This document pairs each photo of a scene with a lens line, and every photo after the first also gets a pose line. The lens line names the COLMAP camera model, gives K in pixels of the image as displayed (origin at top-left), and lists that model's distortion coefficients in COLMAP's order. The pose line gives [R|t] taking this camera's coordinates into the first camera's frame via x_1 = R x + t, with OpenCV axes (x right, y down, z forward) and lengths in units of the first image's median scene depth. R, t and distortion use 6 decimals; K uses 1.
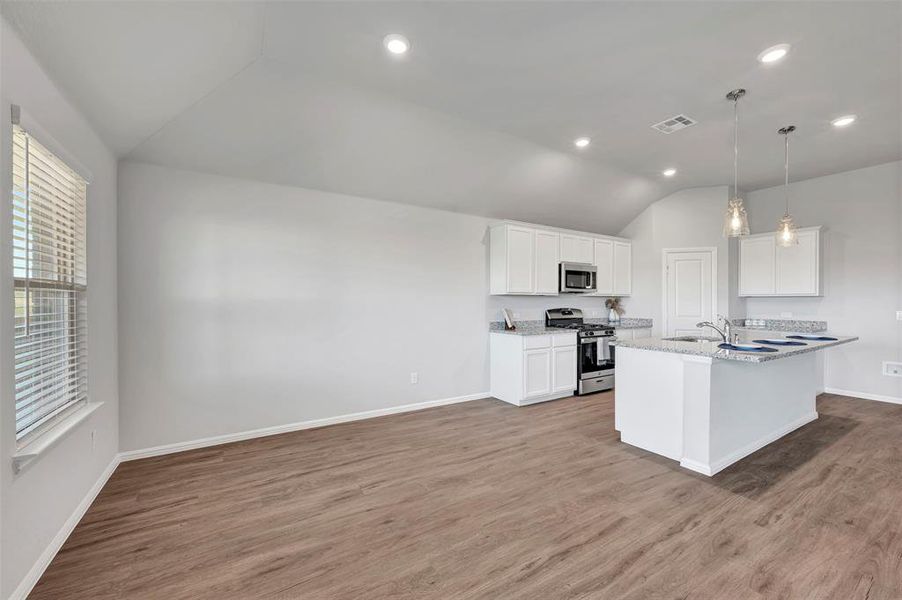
lens RADIAL K [[360.0, 0, 456.8], [0, 360.0, 301.1], [0, 0, 1]] dist [0.000179, 0.000073]
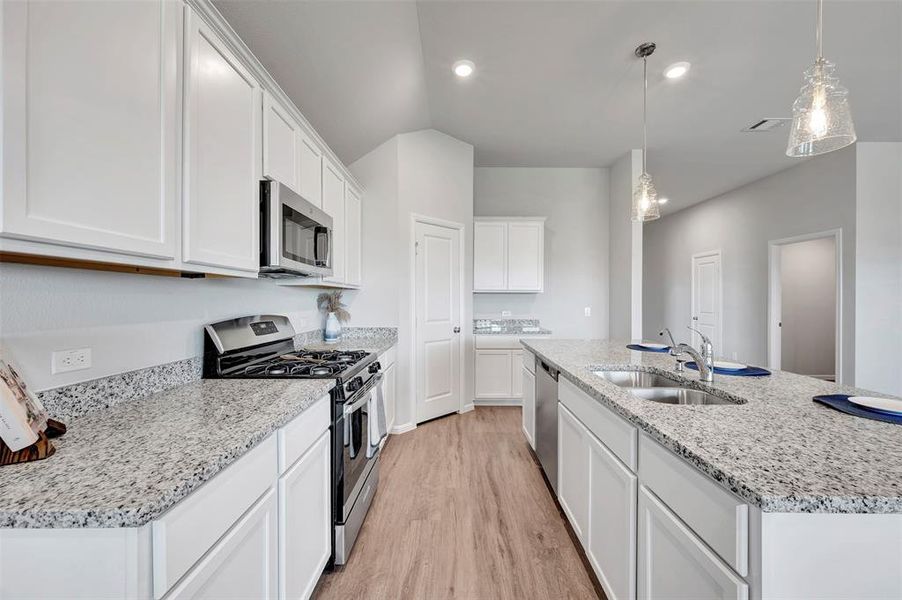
lens RADIAL K [[357.0, 0, 453.1], [0, 357.0, 291.1], [0, 0, 1]] dist [0.007812, -0.005689]
pose [[0.529085, 0.020598, 0.848319, 0.104626], [-0.005502, 0.999768, -0.020844, 0.001844], [-0.848551, 0.006361, 0.529076, 0.692398]]
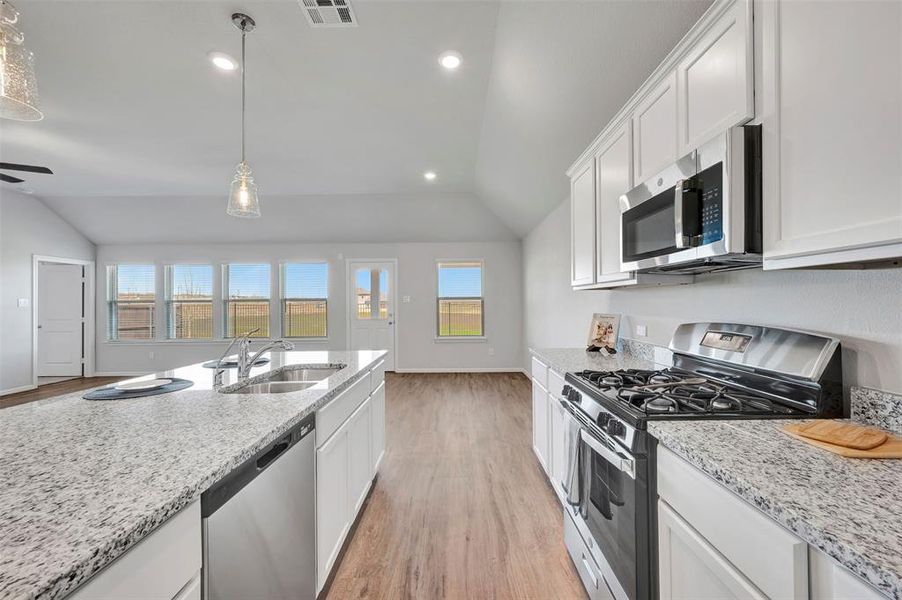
lens RADIAL K [[360.0, 0, 456.8], [0, 360.0, 301.1], [0, 0, 1]] dist [0.000179, 0.000073]
pose [[-0.525077, -0.001100, -0.851054, 0.707890], [0.010263, 0.999918, -0.007624, 0.001796], [0.850993, -0.012737, -0.525023, 1.055306]]
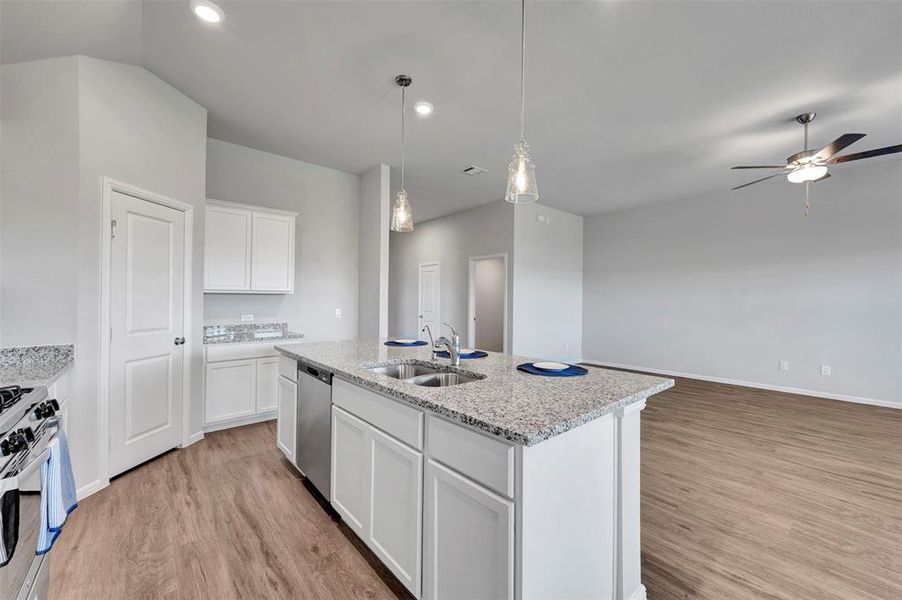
lens RADIAL K [[359.5, 0, 459.0], [0, 359.5, 296.3], [0, 0, 1]] dist [0.000488, -0.000087]
pose [[-0.168798, 0.012809, 0.985567, 0.092738], [-0.003087, 0.999904, -0.013524, 0.001361], [-0.985646, -0.005325, -0.168742, 0.735500]]
